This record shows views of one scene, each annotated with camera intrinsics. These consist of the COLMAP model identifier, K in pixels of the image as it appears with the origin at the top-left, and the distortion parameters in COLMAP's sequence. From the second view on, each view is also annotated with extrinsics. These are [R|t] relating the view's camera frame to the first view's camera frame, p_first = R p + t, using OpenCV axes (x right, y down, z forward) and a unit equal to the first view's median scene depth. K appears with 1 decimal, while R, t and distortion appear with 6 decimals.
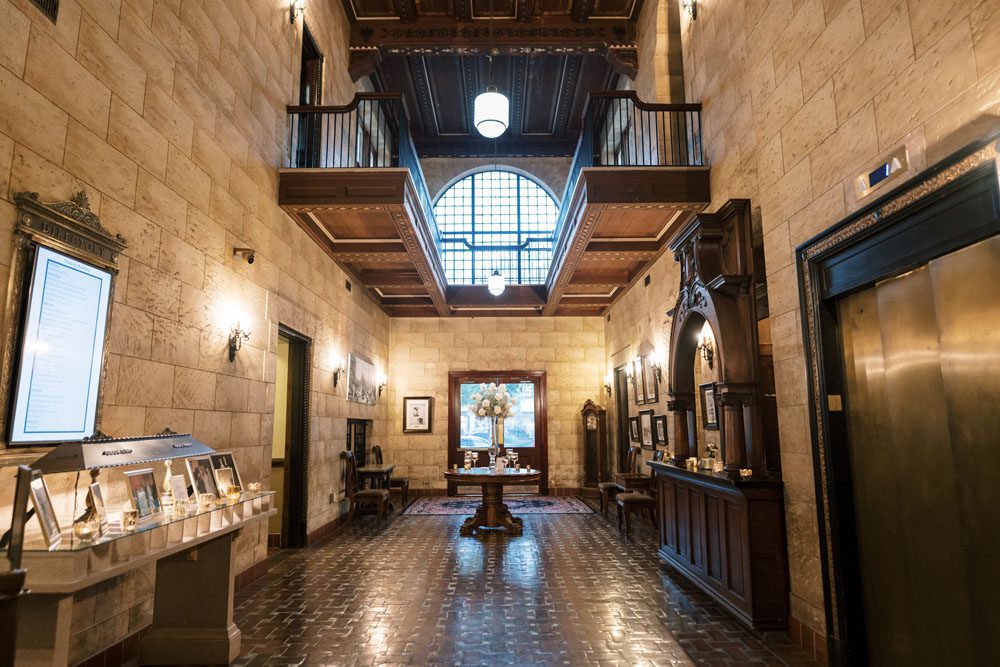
lens RADIAL K [[576.7, 0, 501.4], [0, 576.7, 342.8], [0, 0, 1]] dist [-0.030424, -0.002419]
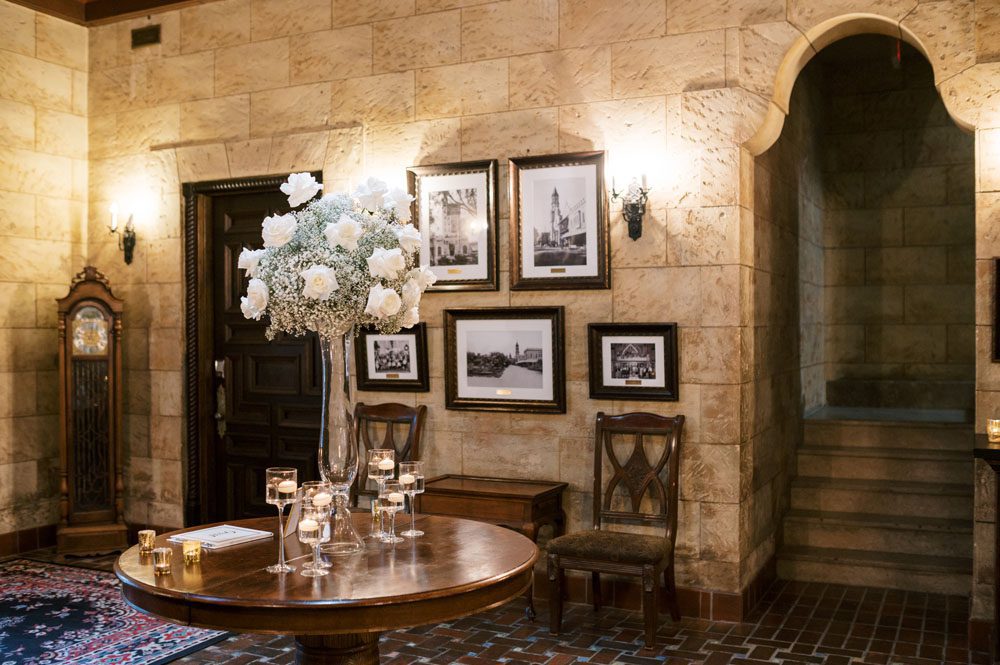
lens RADIAL K [[981.2, 0, 502.4], [0, 981.2, 336.2], [0, 0, 1]] dist [-0.068816, 0.000000]
pose [[0.441102, -0.006126, 0.897436, -0.375395], [-0.128366, 0.989264, 0.069847, 0.105572], [-0.888229, -0.146010, 0.435580, 0.834732]]
